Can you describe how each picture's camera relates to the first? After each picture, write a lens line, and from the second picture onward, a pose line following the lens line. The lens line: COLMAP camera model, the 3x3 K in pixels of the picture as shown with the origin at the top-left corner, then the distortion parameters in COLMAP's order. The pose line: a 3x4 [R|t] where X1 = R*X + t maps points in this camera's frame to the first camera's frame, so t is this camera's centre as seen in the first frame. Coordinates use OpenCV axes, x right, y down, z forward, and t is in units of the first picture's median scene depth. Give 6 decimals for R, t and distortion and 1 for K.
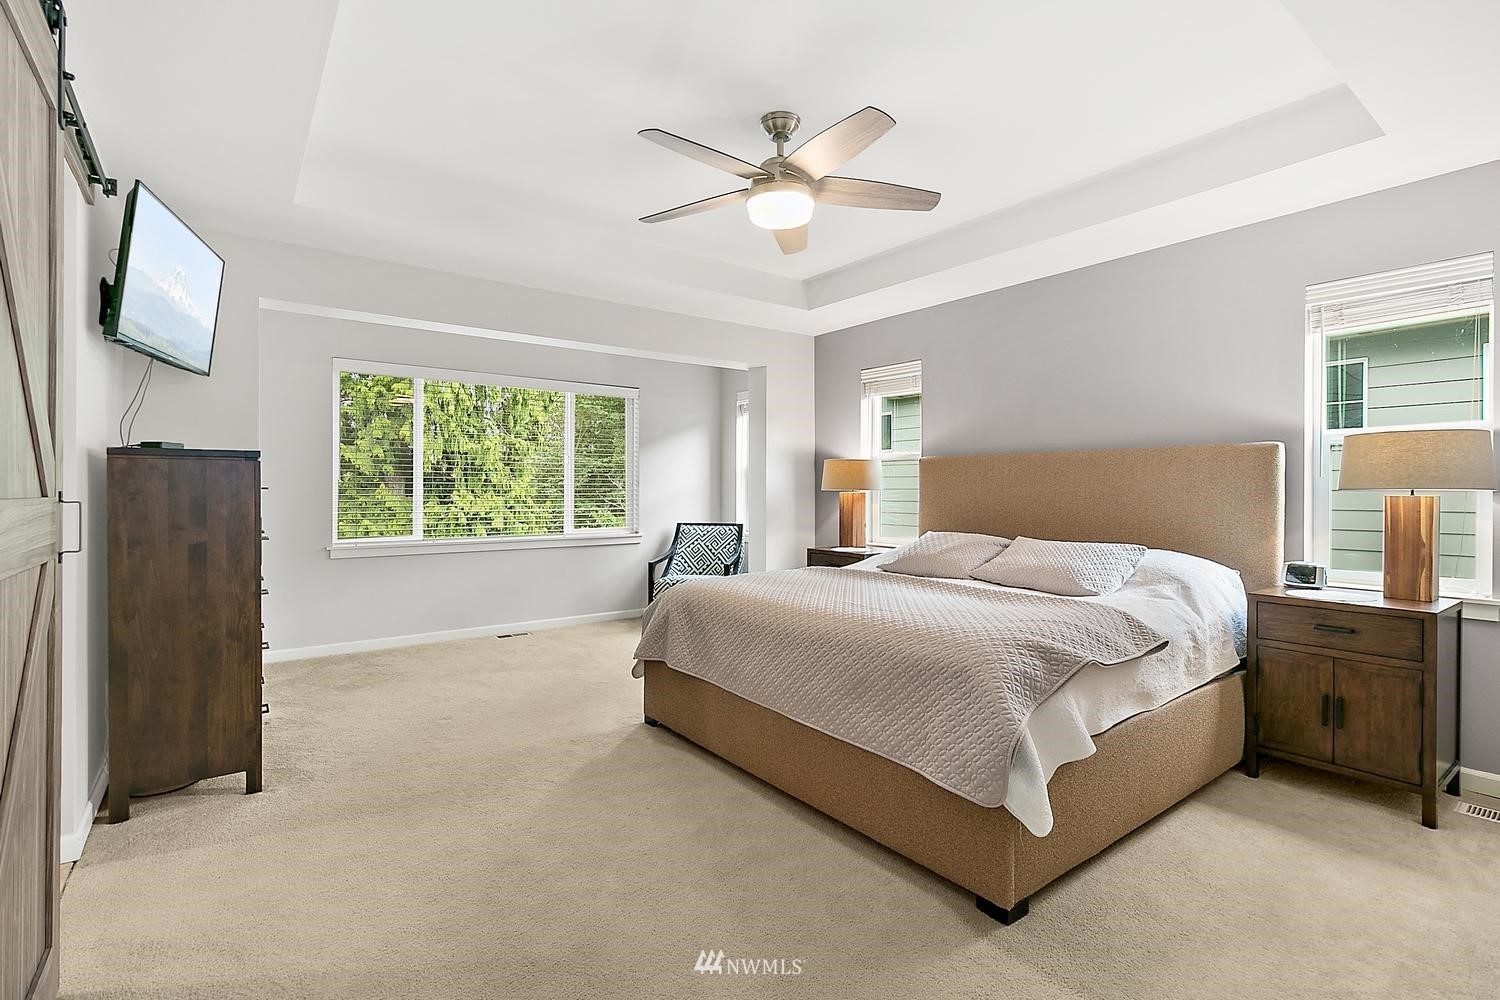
lens RADIAL K [[693.9, 0, 750.2], [0, 693.9, 483.0], [0, 0, 1]] dist [0.000971, 0.000090]
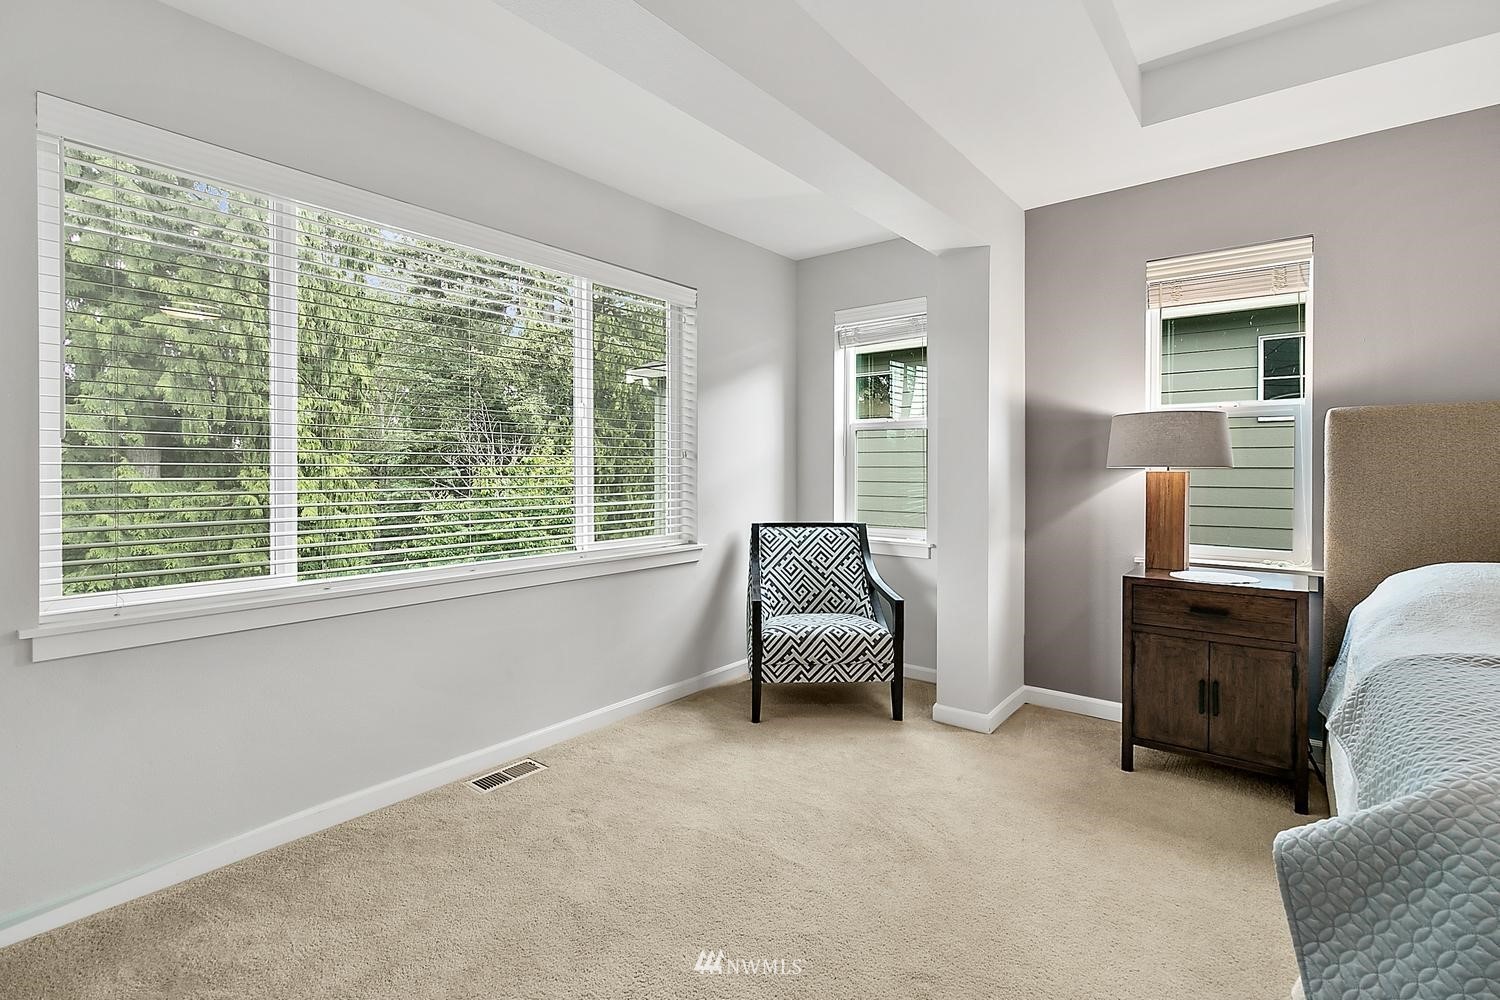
lens RADIAL K [[696.5, 0, 749.4], [0, 696.5, 468.0], [0, 0, 1]] dist [0.002635, -0.000345]
pose [[0.967938, -0.002058, 0.251180, -0.261721], [-0.000495, 0.999949, 0.010099, 0.004222], [-0.251188, -0.009900, 0.967888, 0.435888]]
